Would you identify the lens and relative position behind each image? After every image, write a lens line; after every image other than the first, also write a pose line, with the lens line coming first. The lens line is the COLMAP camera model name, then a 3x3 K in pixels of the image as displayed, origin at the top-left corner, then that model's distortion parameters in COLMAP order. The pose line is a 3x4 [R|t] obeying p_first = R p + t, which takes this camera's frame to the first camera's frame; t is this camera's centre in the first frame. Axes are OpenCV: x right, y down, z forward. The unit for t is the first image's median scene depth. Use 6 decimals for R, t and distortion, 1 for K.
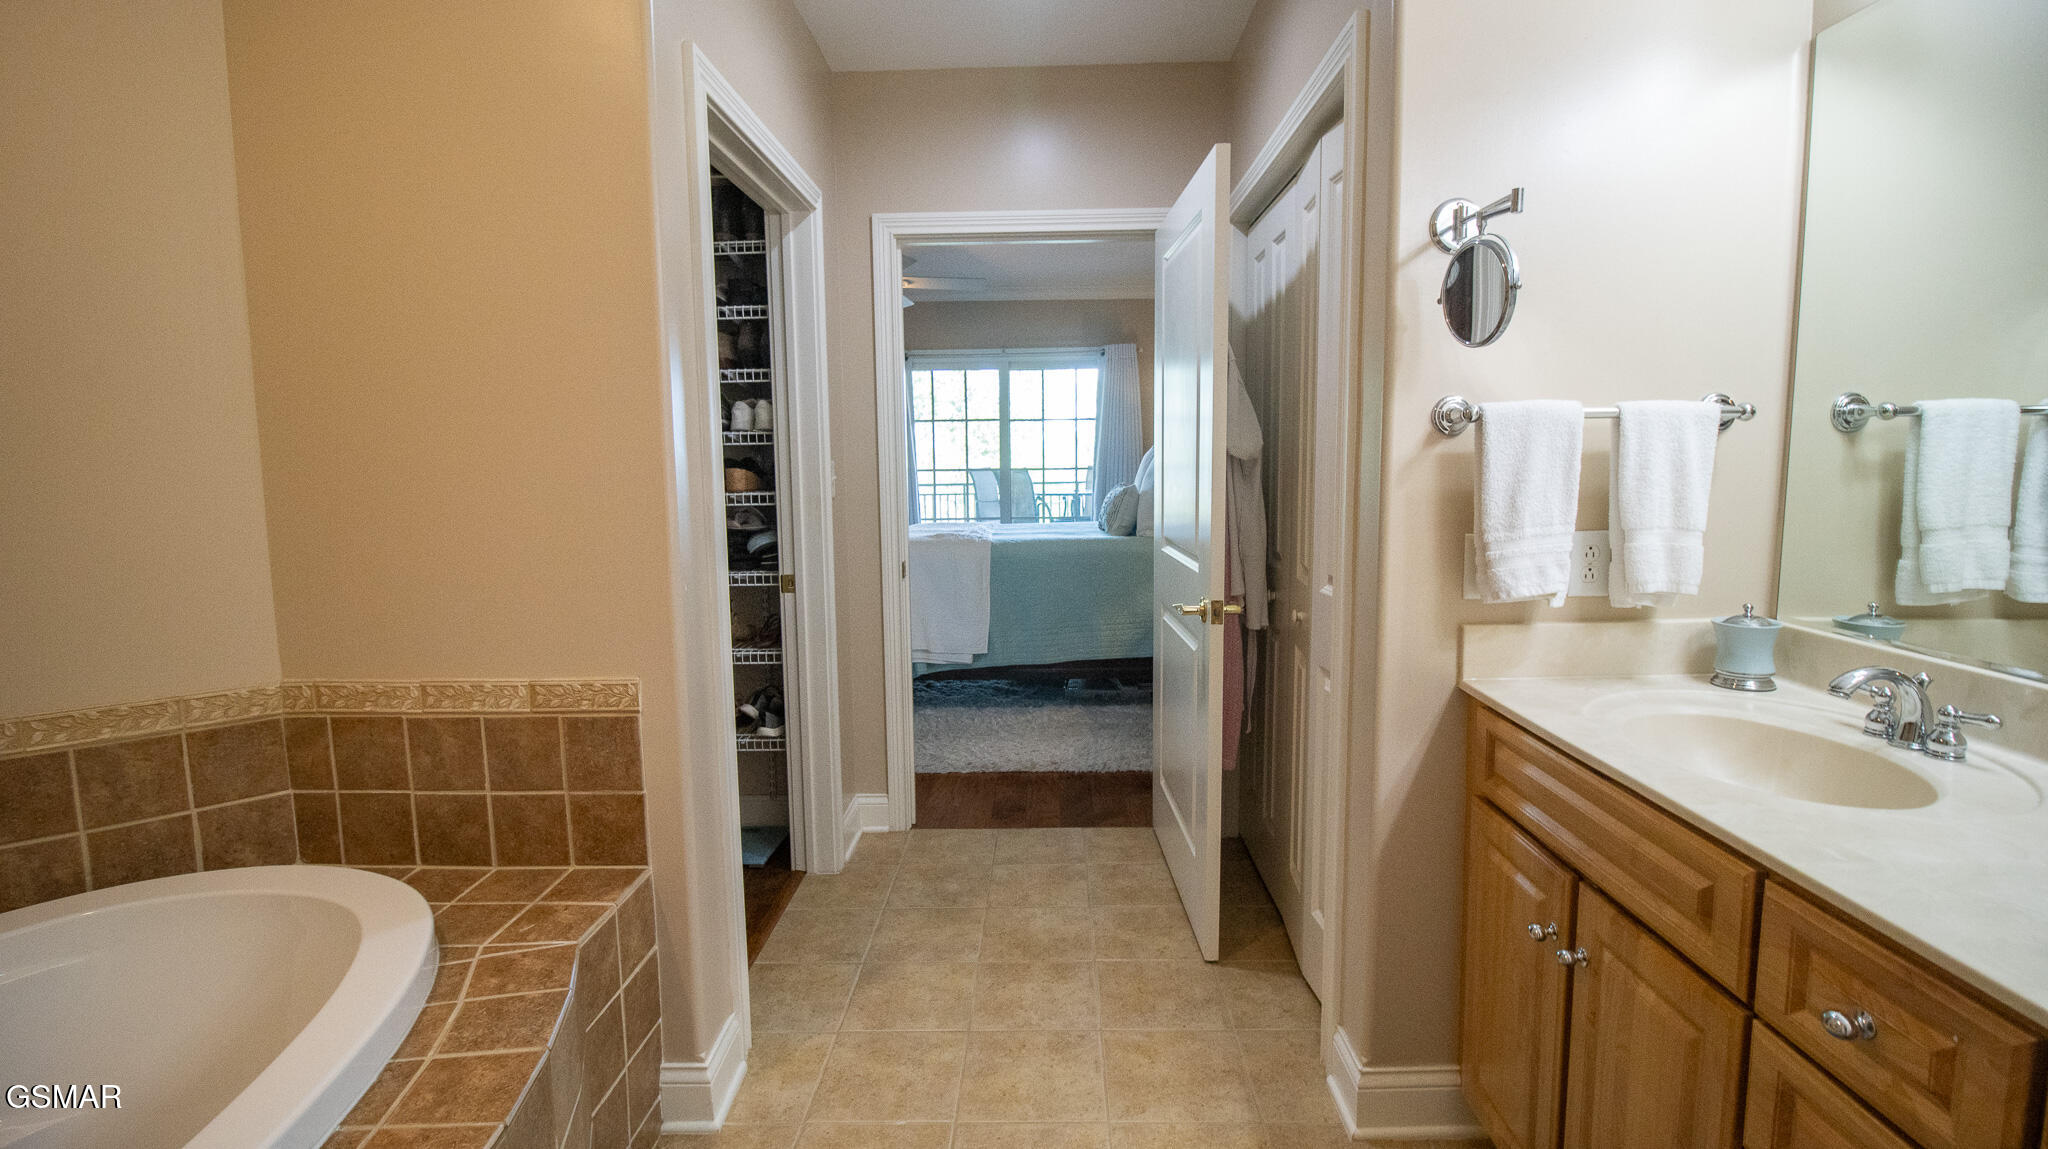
lens RADIAL K [[954.3, 0, 1032.3], [0, 954.3, 562.0], [0, 0, 1]] dist [-0.000065, -0.012989]
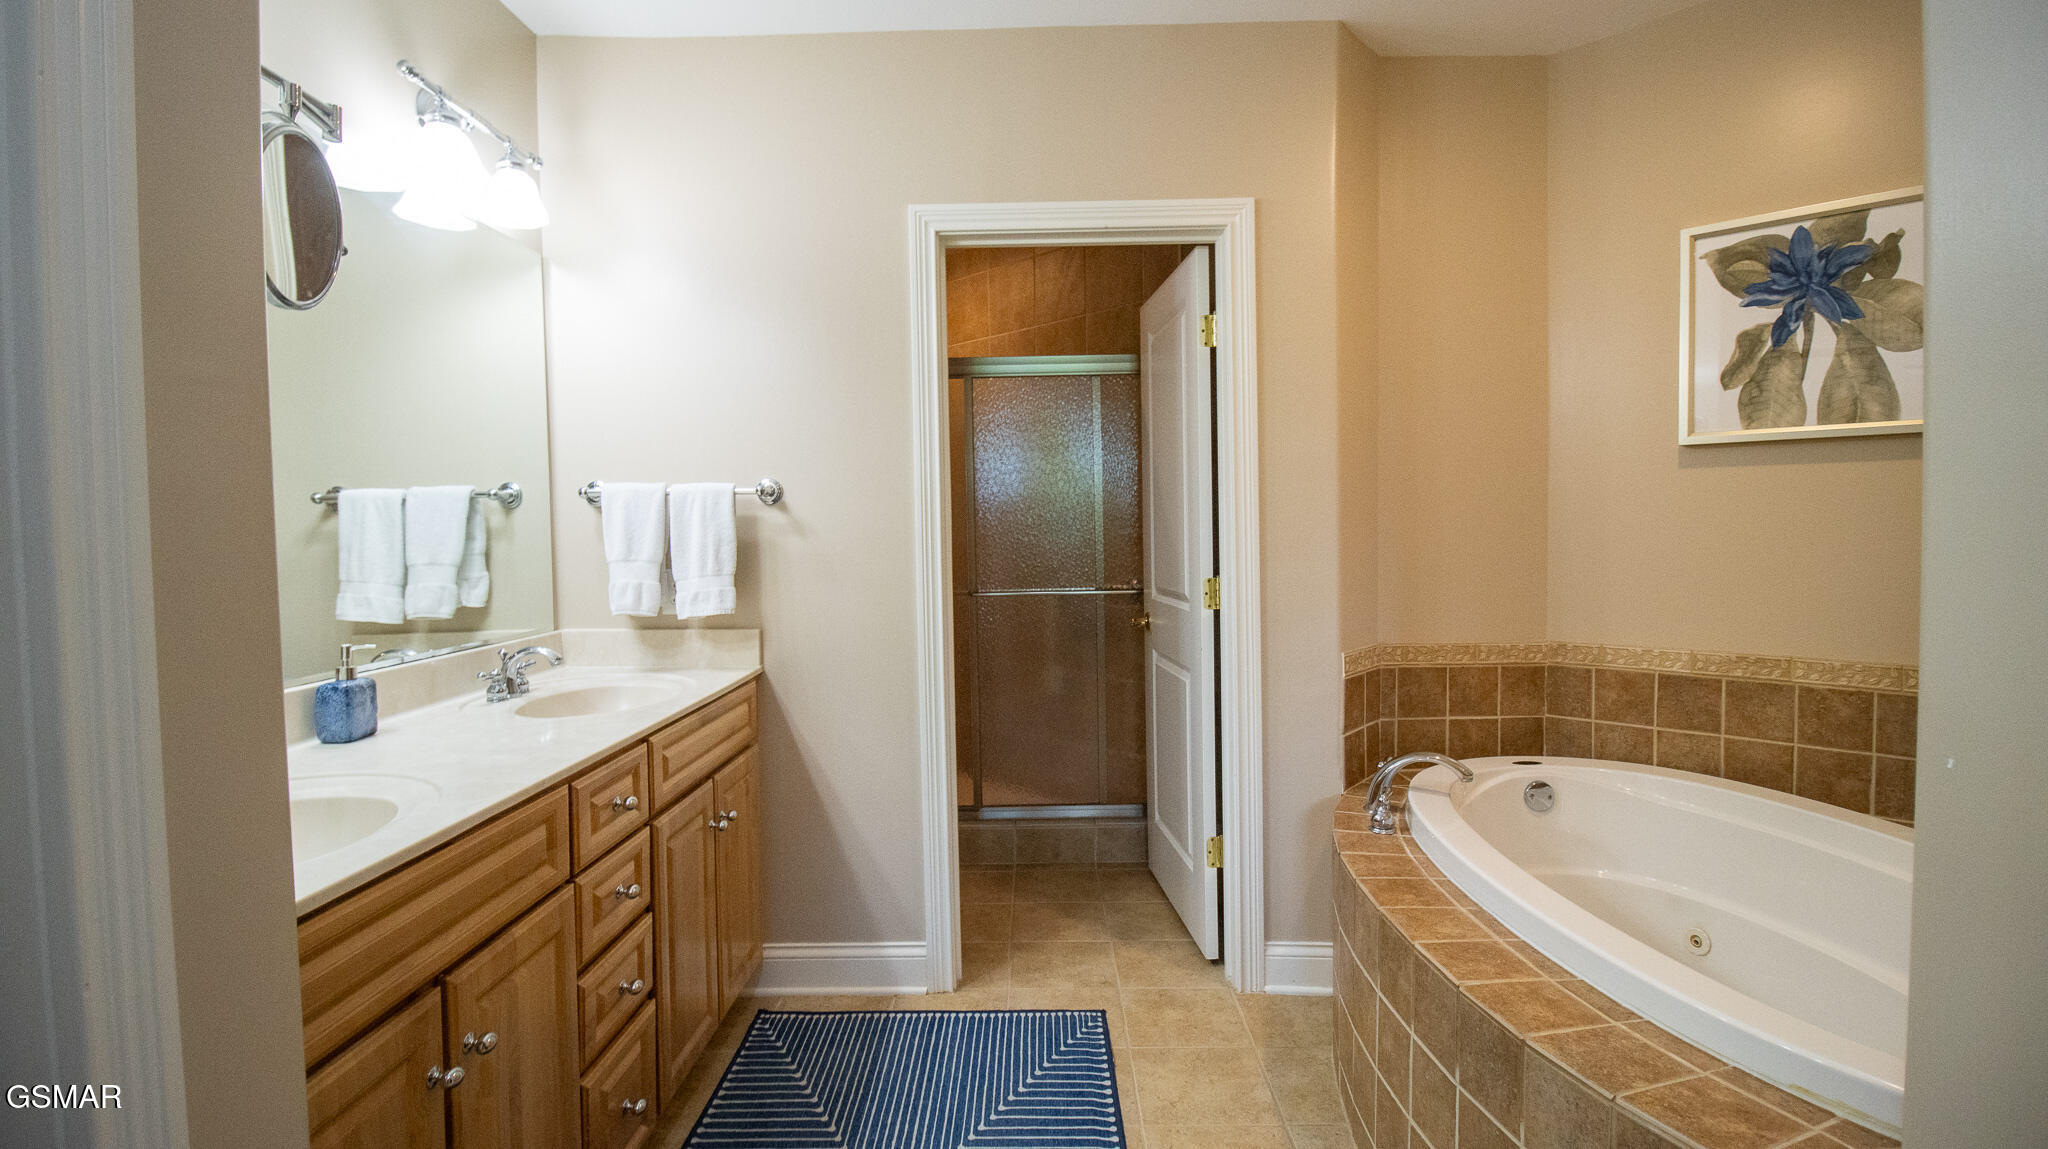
lens RADIAL K [[954.3, 0, 1032.3], [0, 954.3, 562.0], [0, 0, 1]] dist [-0.000065, -0.012989]
pose [[-0.999350, 0.035445, -0.006568, 0.018906], [0.034061, 0.988111, 0.149920, -0.186090], [0.011804, 0.149599, -0.988676, 2.050331]]
